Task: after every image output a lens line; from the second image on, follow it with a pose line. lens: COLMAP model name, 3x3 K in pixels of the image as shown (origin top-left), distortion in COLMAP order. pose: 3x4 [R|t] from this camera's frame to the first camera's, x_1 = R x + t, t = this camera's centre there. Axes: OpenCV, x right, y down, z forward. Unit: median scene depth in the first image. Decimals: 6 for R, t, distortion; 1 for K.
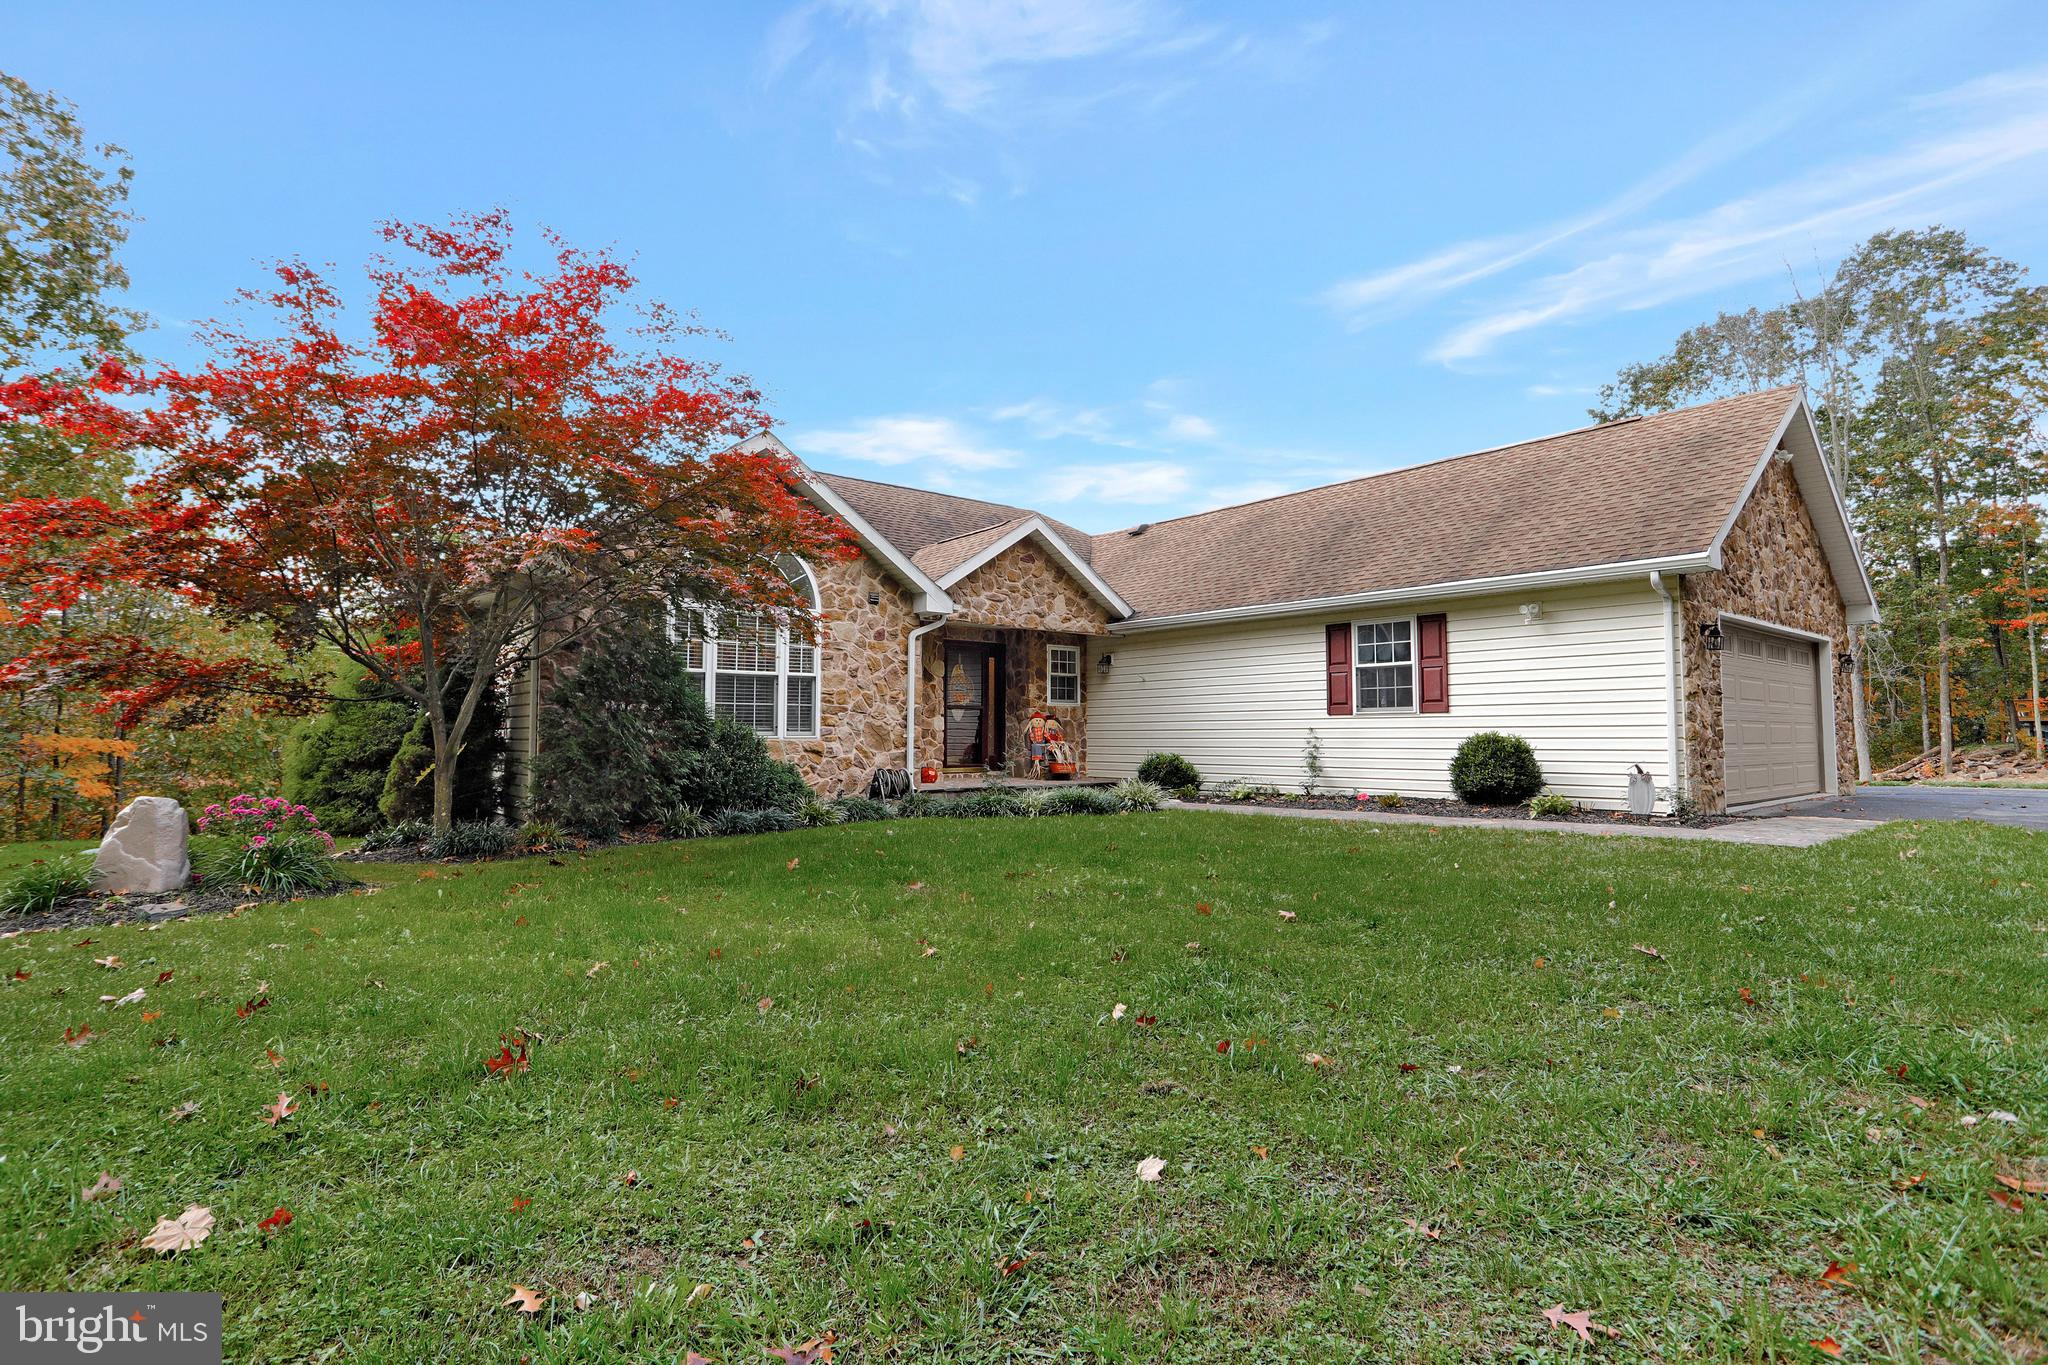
lens RADIAL K [[1009.9, 0, 1014.7], [0, 1009.9, 672.9], [0, 0, 1]] dist [-0.069889, 0.030453]
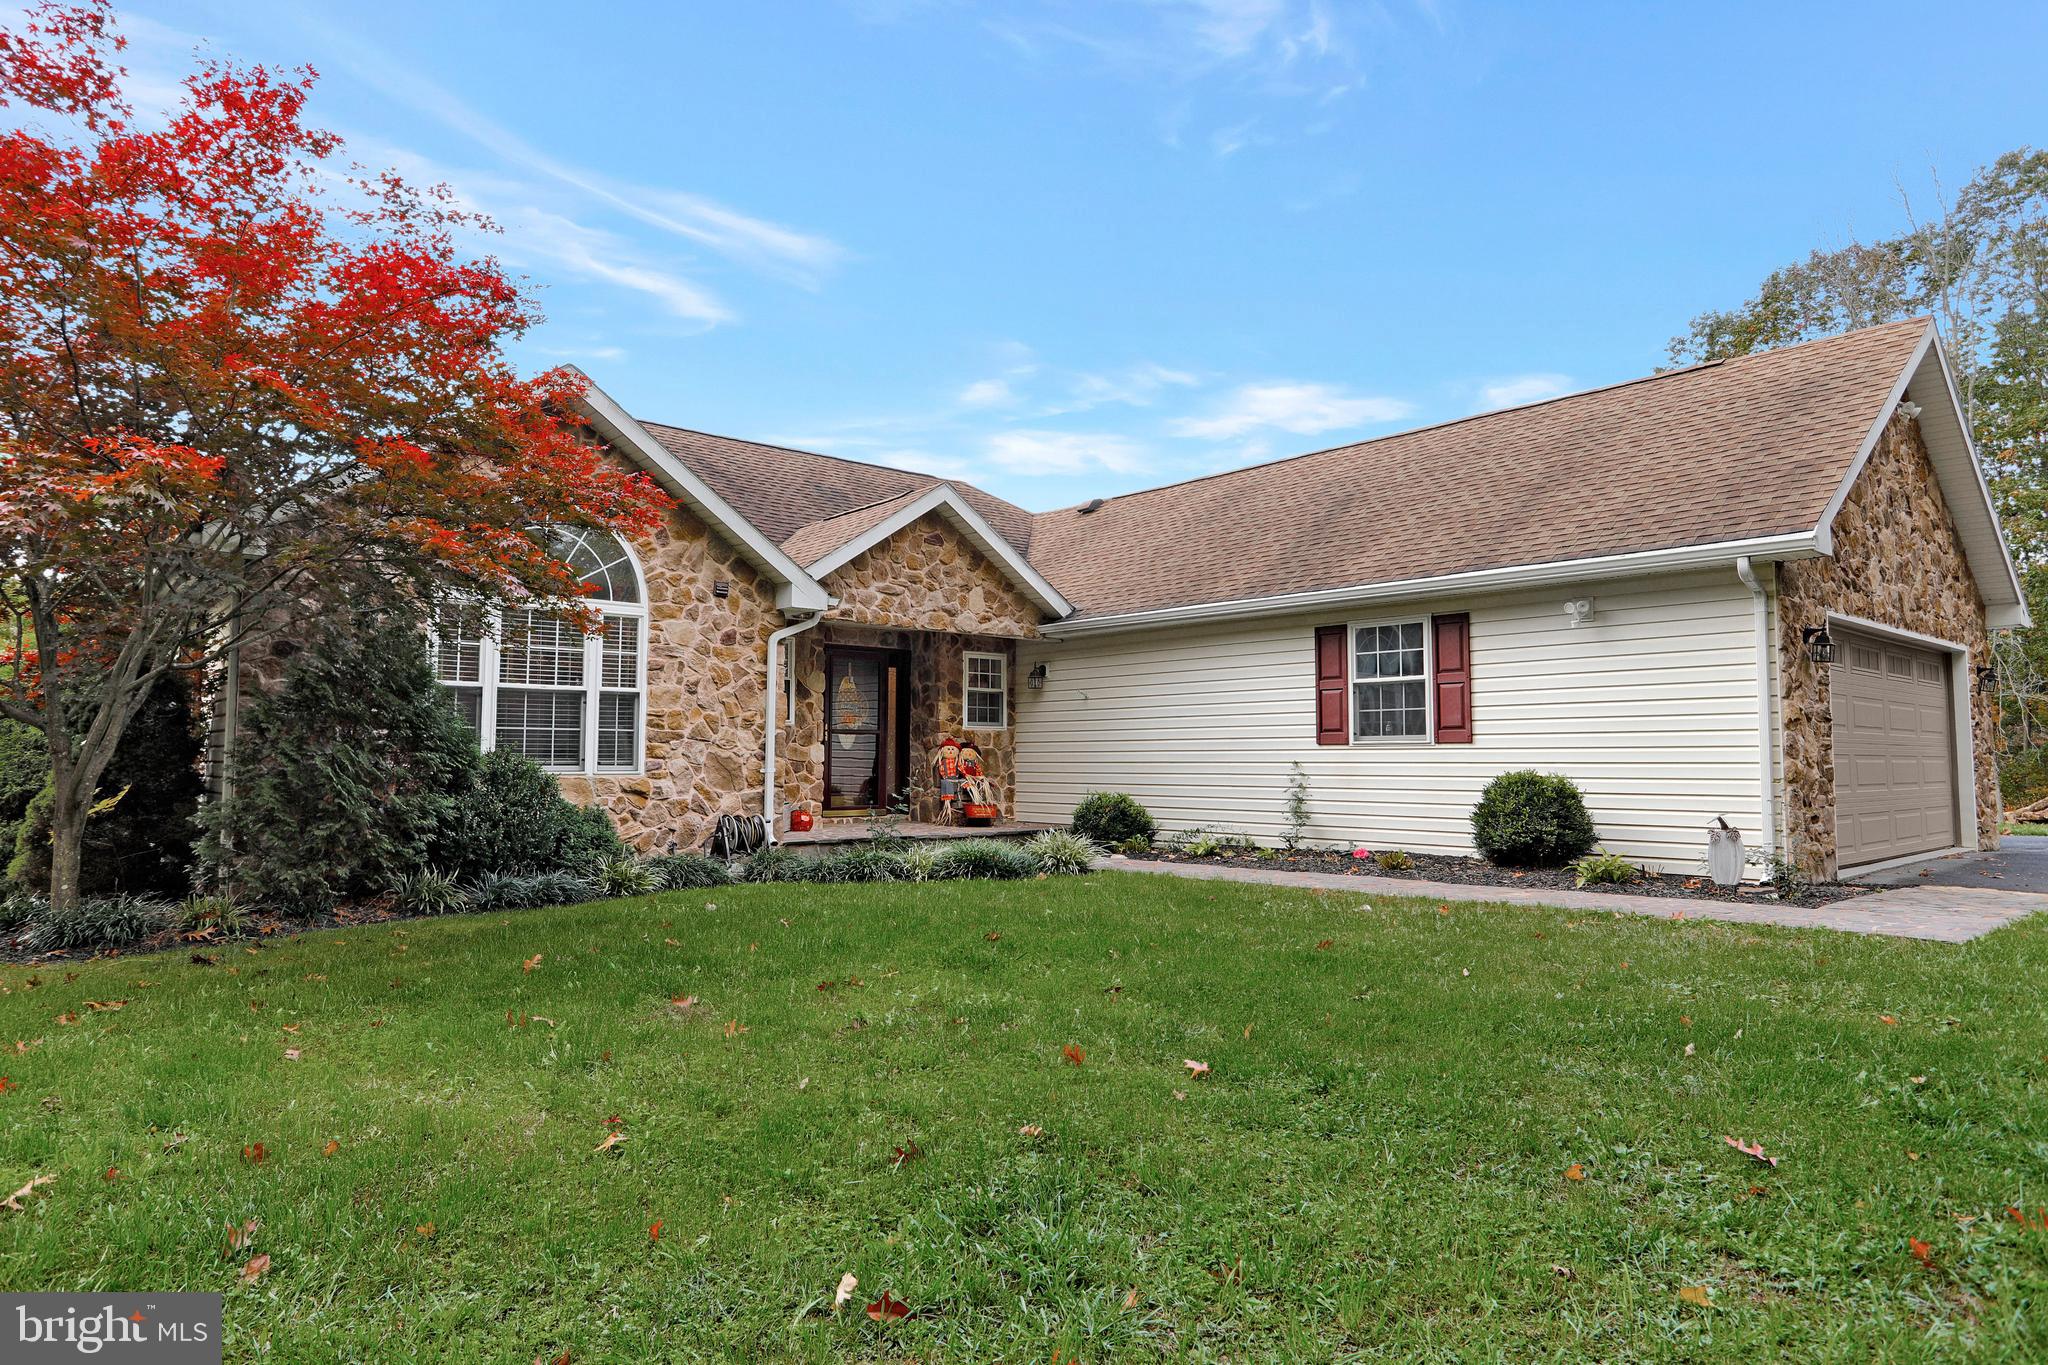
lens RADIAL K [[1213.7, 0, 1009.3], [0, 1213.7, 673.9], [0, 0, 1]] dist [-0.056988, 0.037060]
pose [[0.999531, 0.003978, 0.030352, 0.051235], [-0.003720, 0.999956, -0.008571, -0.003555], [-0.030385, 0.008454, 0.999503, 0.087174]]
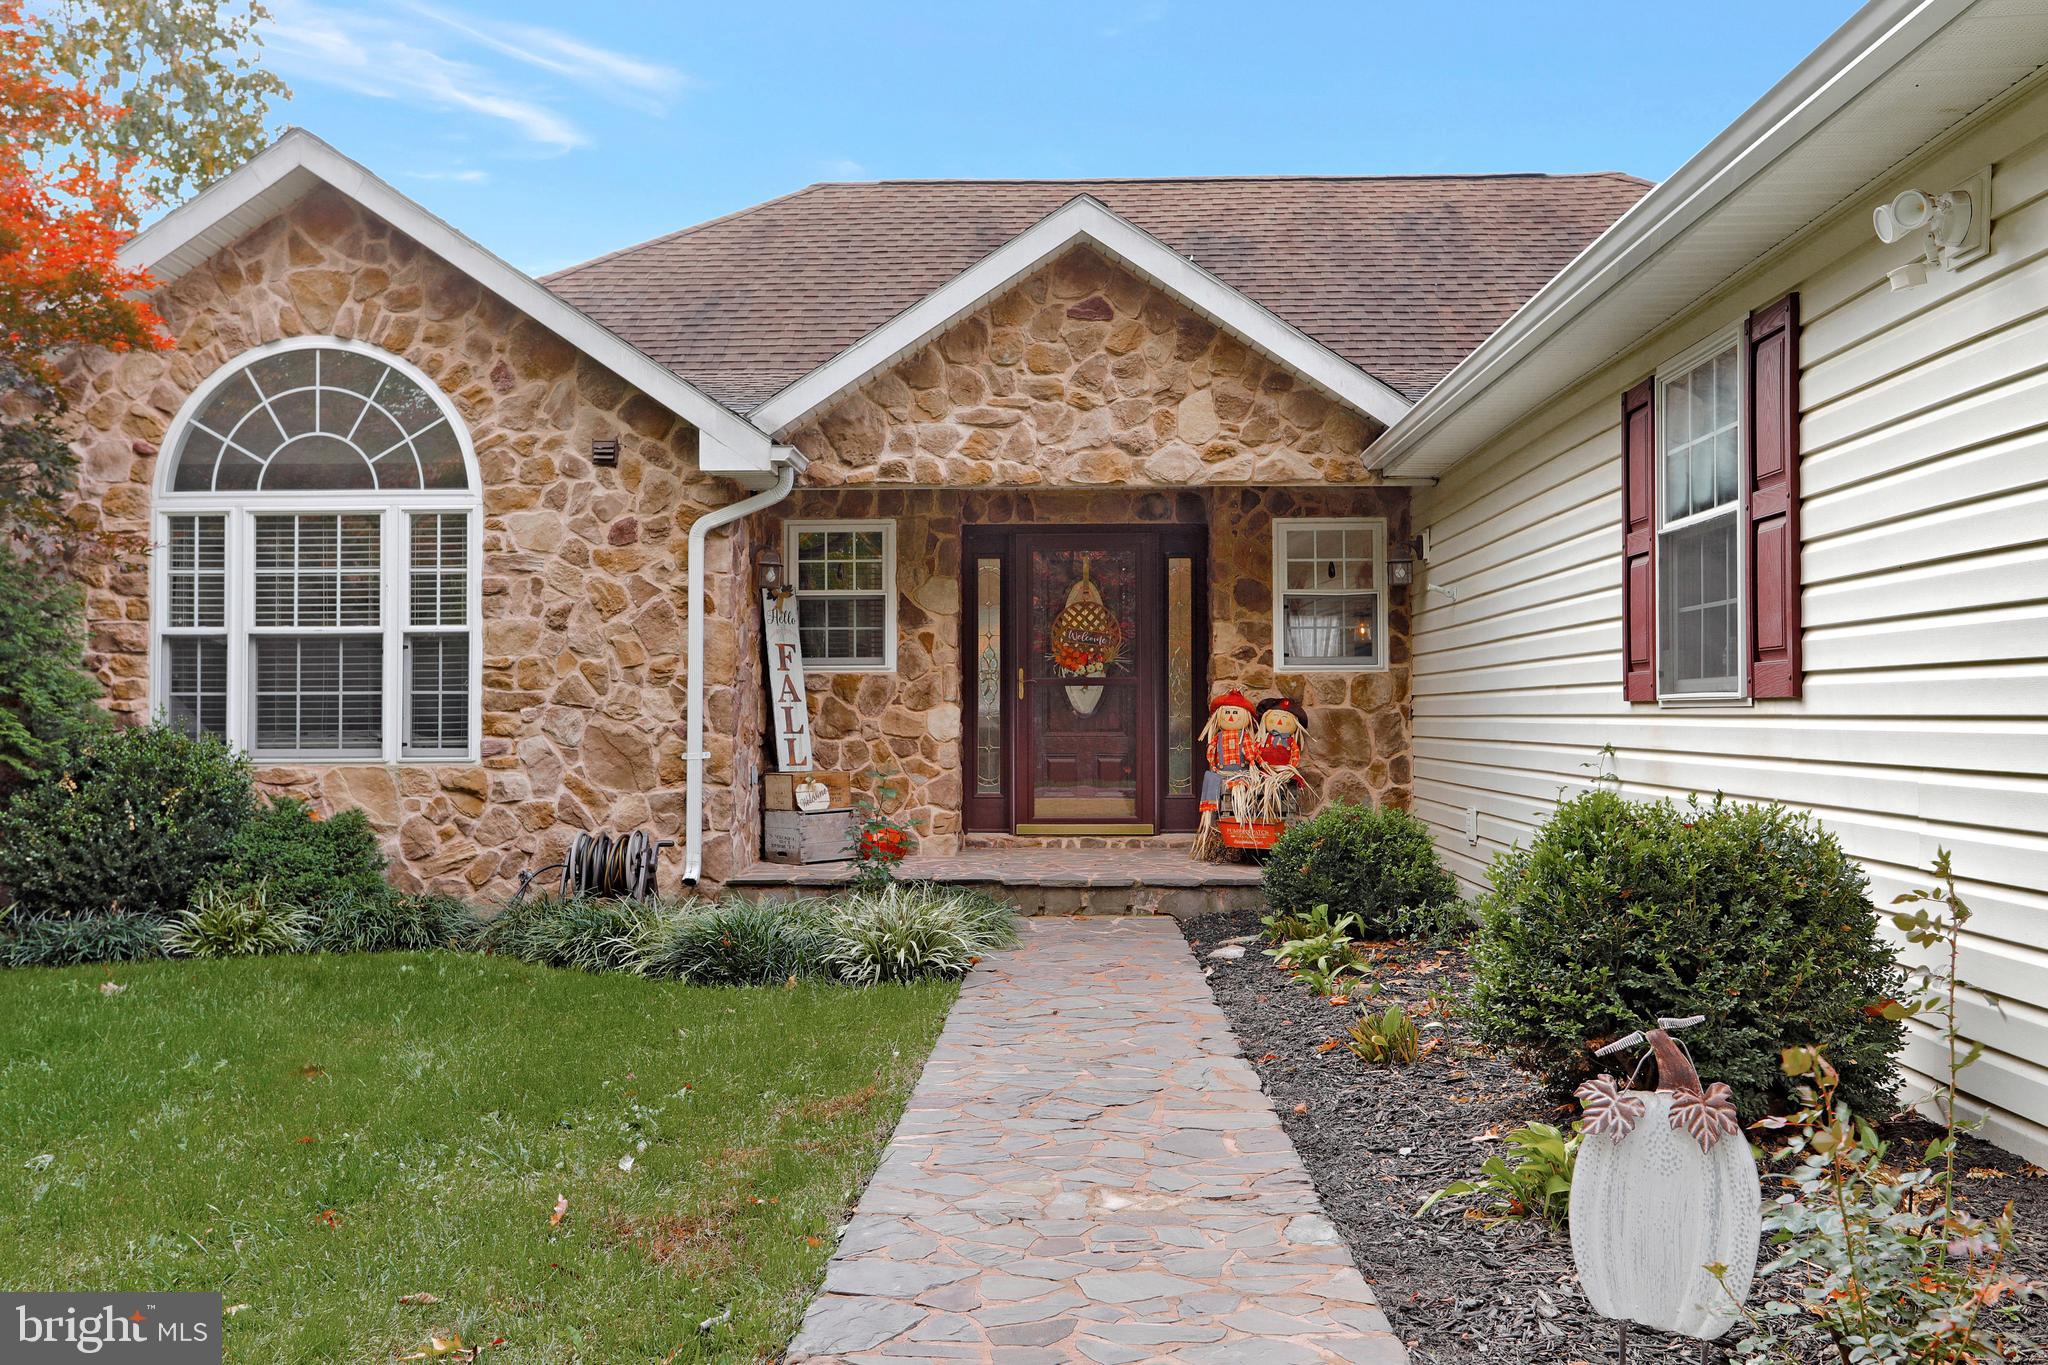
lens RADIAL K [[1827.5, 0, 1024.0], [0, 1827.5, 682.5], [0, 0, 1]] dist [-0.004038, -0.002244]
pose [[0.759681, -0.014114, -0.650143, 0.550326], [0.044452, 0.998553, 0.030264, 0.012771], [0.648775, -0.051891, 0.759209, 0.511462]]
